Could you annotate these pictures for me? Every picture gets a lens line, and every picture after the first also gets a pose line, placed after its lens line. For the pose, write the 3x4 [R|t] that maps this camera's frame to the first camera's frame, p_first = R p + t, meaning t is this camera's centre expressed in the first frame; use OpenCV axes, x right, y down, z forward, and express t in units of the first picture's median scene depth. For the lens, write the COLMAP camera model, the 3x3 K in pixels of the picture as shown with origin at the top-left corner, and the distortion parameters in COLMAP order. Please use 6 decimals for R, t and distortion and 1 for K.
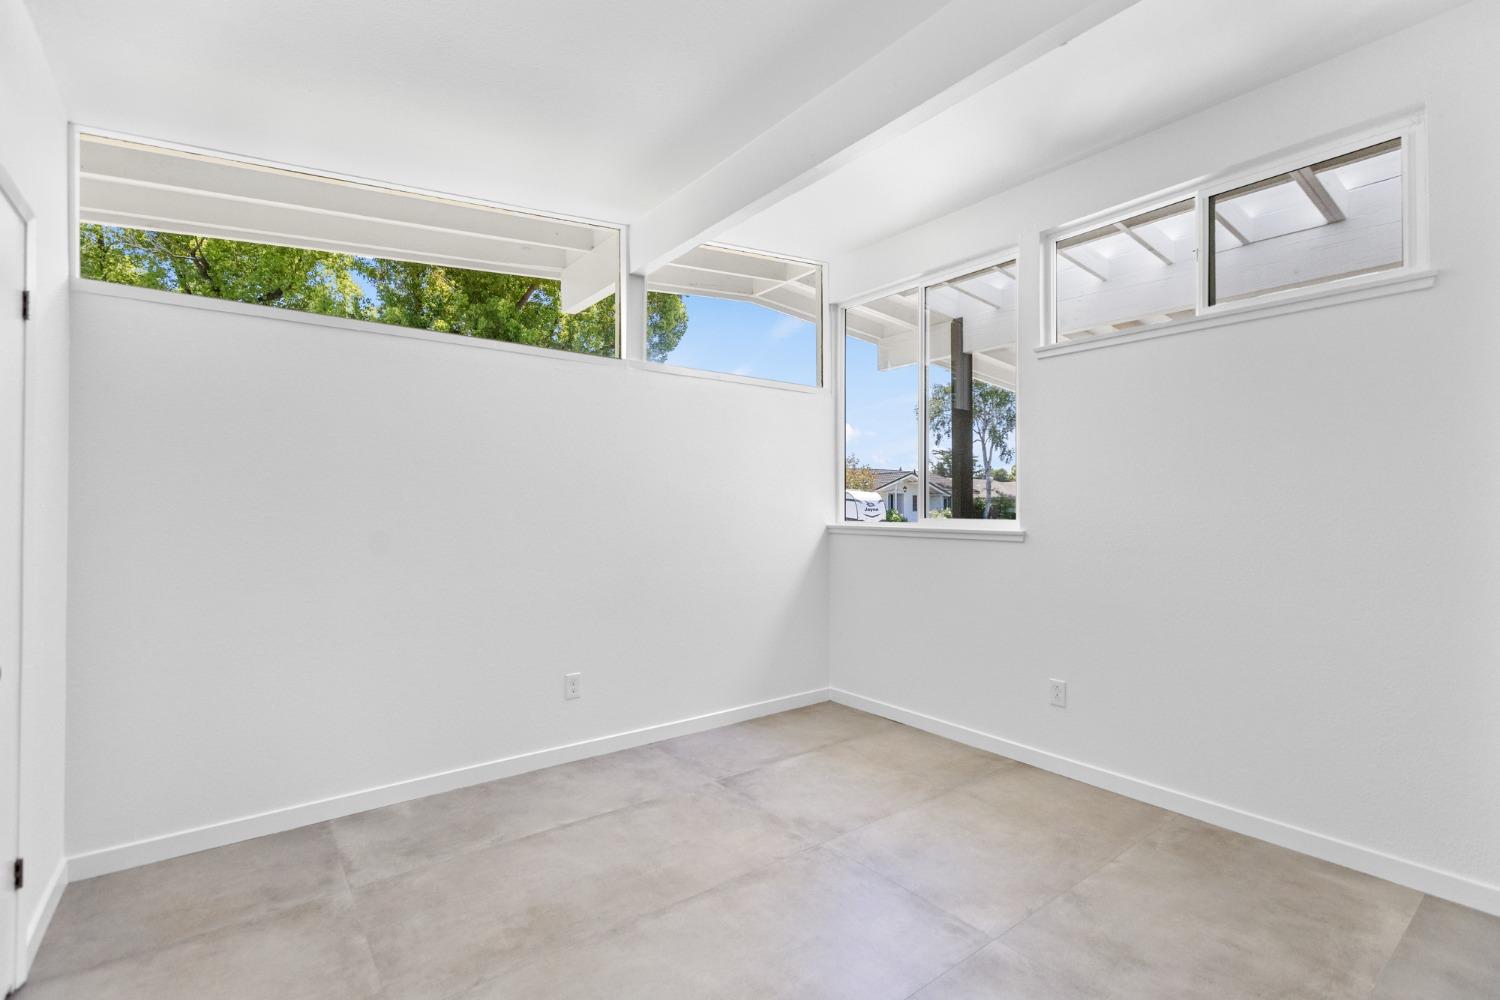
lens RADIAL K [[694.2, 0, 757.2], [0, 694.2, 507.0], [0, 0, 1]] dist [0.003940, 0.000747]
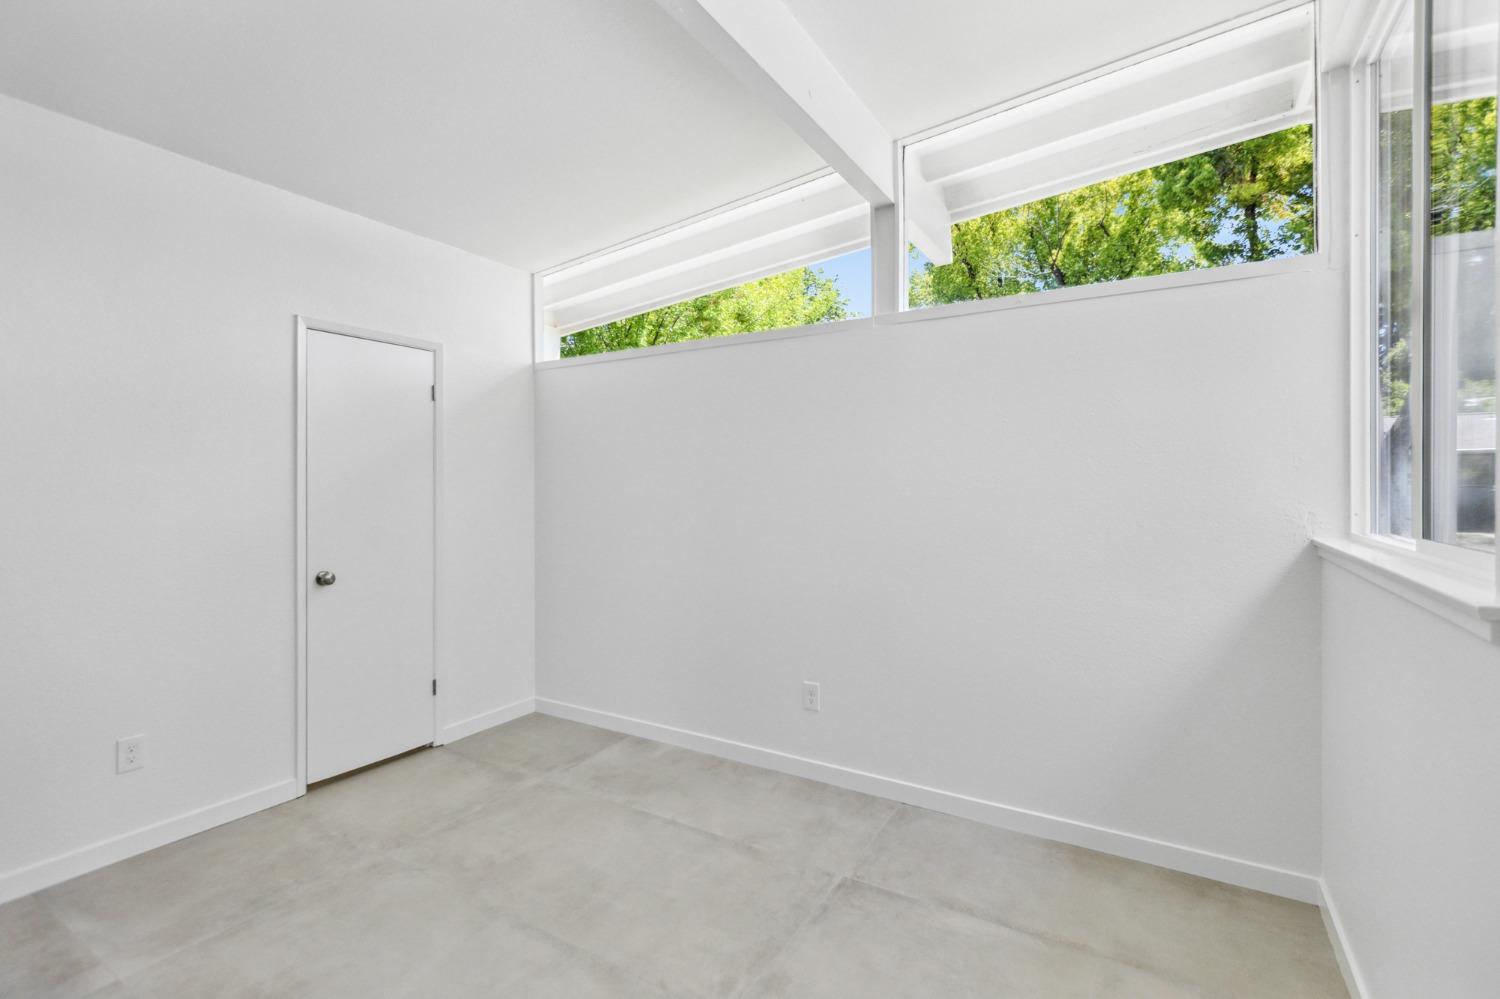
lens RADIAL K [[694.2, 0, 751.5], [0, 694.2, 490.1], [0, 0, 1]] dist [0.003940, 0.000747]
pose [[0.339313, 0.006877, -0.940648, 0.622077], [0.004089, 0.999953, 0.008786, -0.021099], [0.940665, -0.006827, 0.339269, 0.695087]]
